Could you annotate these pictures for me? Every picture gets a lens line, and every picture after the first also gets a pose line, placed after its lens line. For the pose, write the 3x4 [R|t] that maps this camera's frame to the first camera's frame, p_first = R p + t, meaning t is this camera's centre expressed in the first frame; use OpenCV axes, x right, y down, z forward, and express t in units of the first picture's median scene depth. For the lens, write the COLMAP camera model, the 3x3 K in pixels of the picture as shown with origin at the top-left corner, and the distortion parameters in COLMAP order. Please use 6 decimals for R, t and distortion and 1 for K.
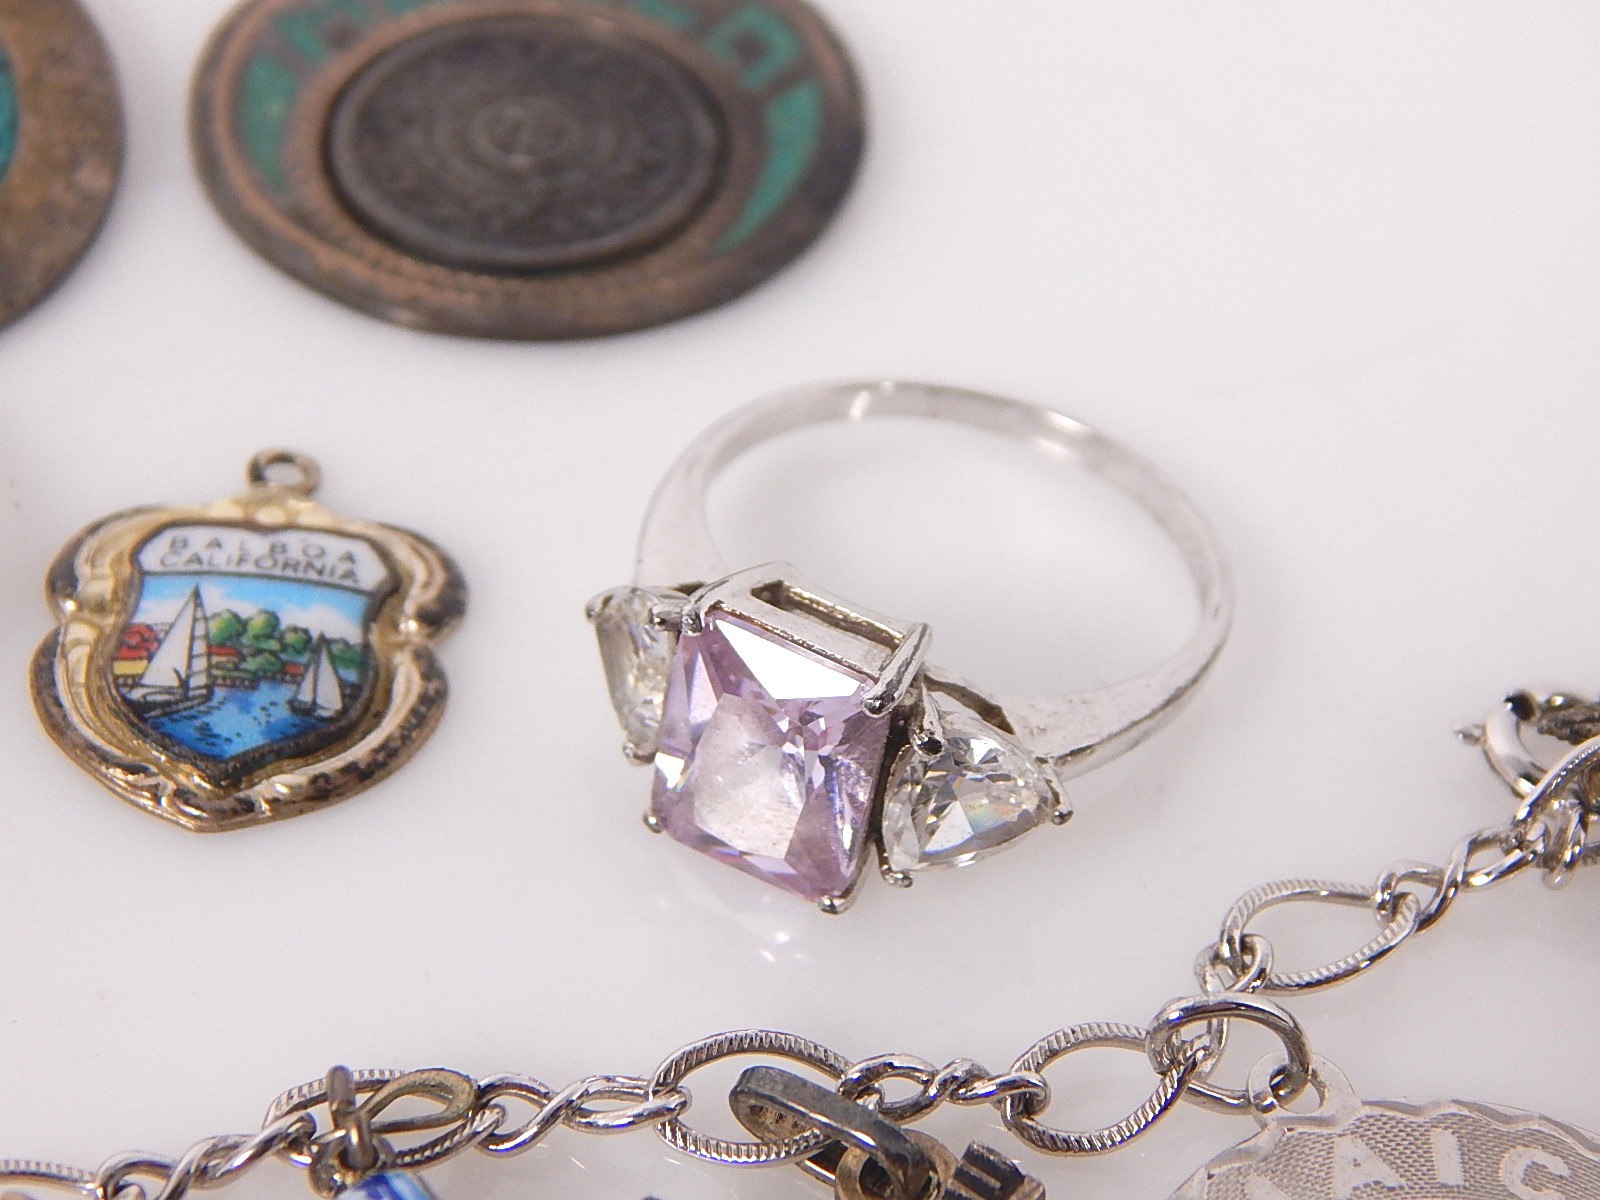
lens RADIAL K [[3283.8, 0, 800.0], [0, 3283.8, 600.0], [0, 0, 1]] dist [-0.175564, -0.339953]
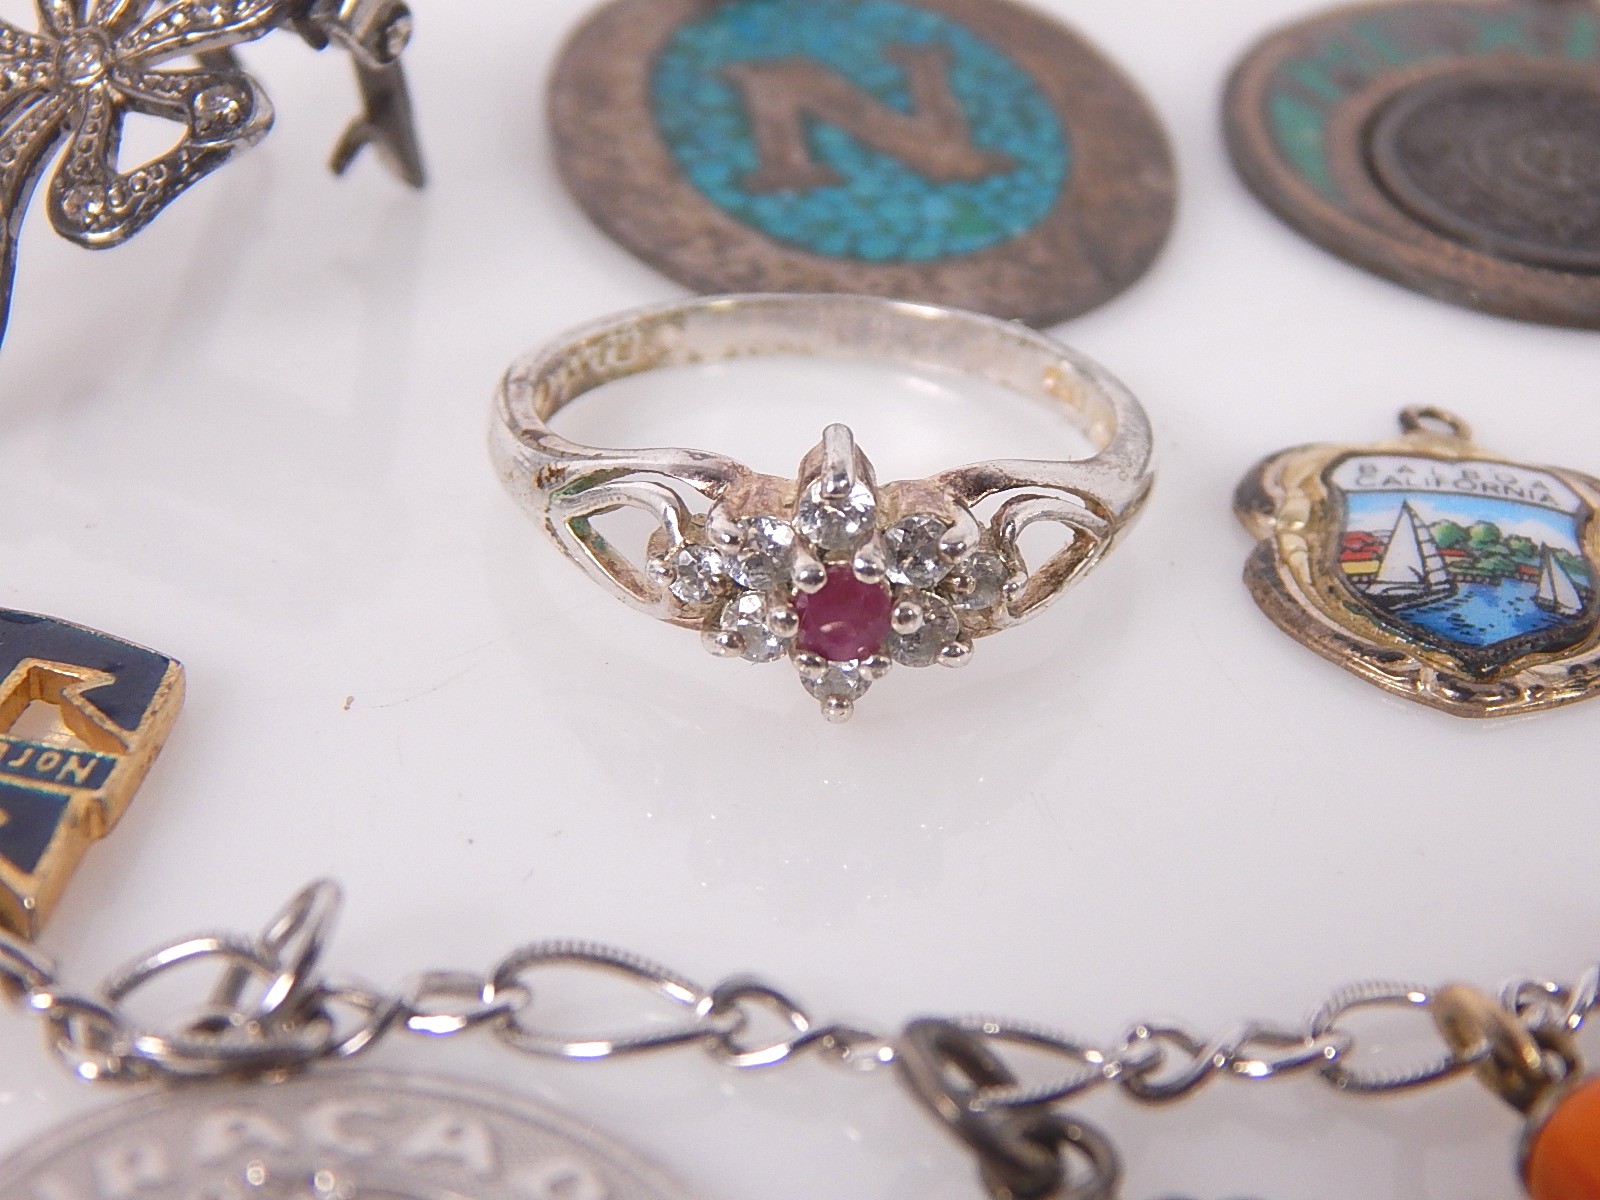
lens RADIAL K [[3283.8, 0, 800.0], [0, 3283.8, 600.0], [0, 0, 1]] dist [-0.175564, -0.339953]
pose [[0.998137, 0.000859, -0.061002, -0.312714], [-0.011265, 0.985303, -0.170446, 0.197543], [0.059959, 0.170816, 0.983477, 0.036920]]
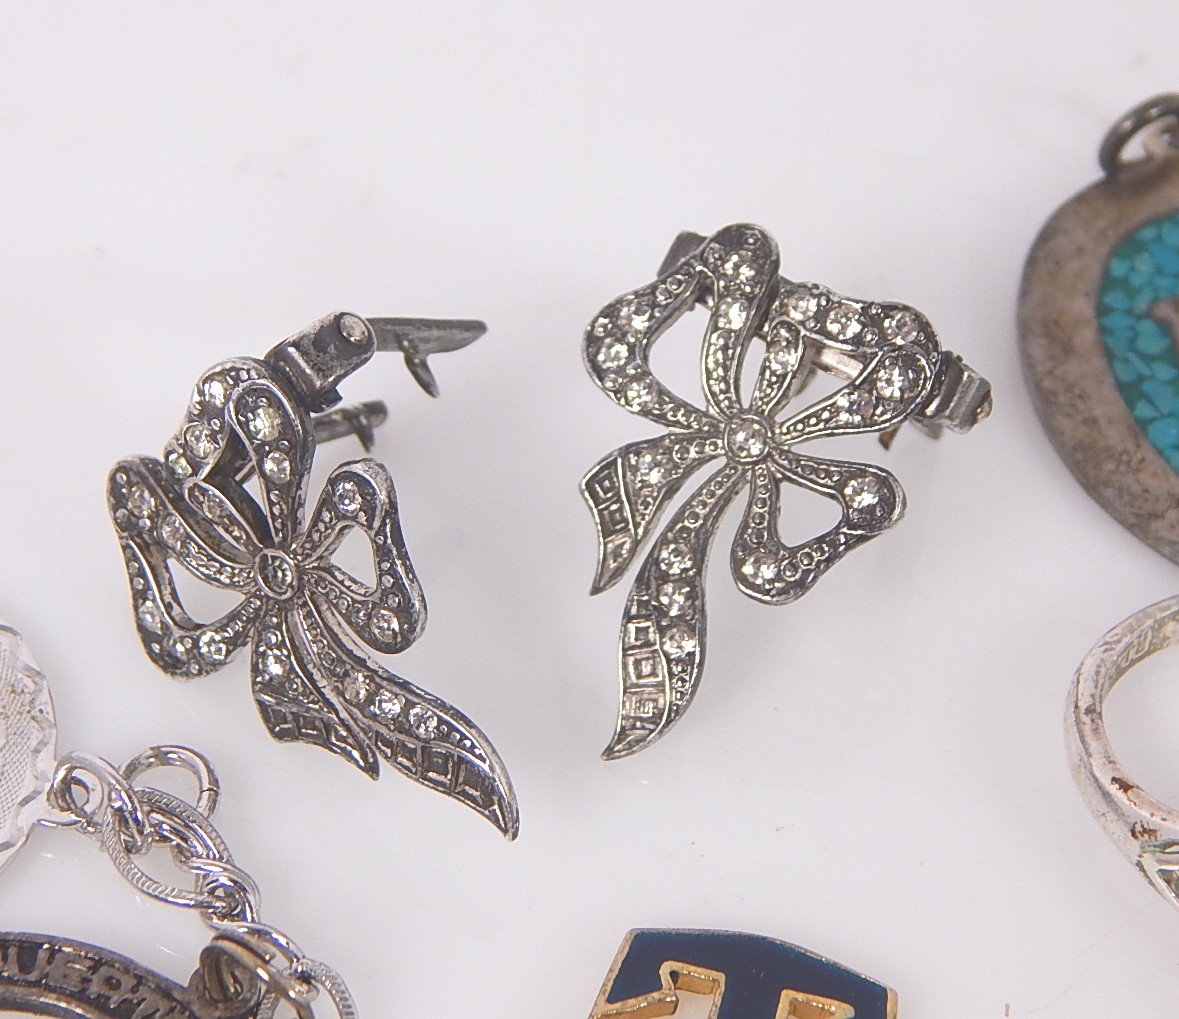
lens RADIAL K [[3276.7, 0, 589.5], [0, 3276.7, 509.5], [0, 0, 1]] dist [-0.071373, -1.281096]
pose [[0.997972, 0.035749, -0.052667, -0.593730], [-0.033219, 0.998288, 0.048139, -0.175150], [0.054297, -0.046292, 0.997451, -0.331203]]
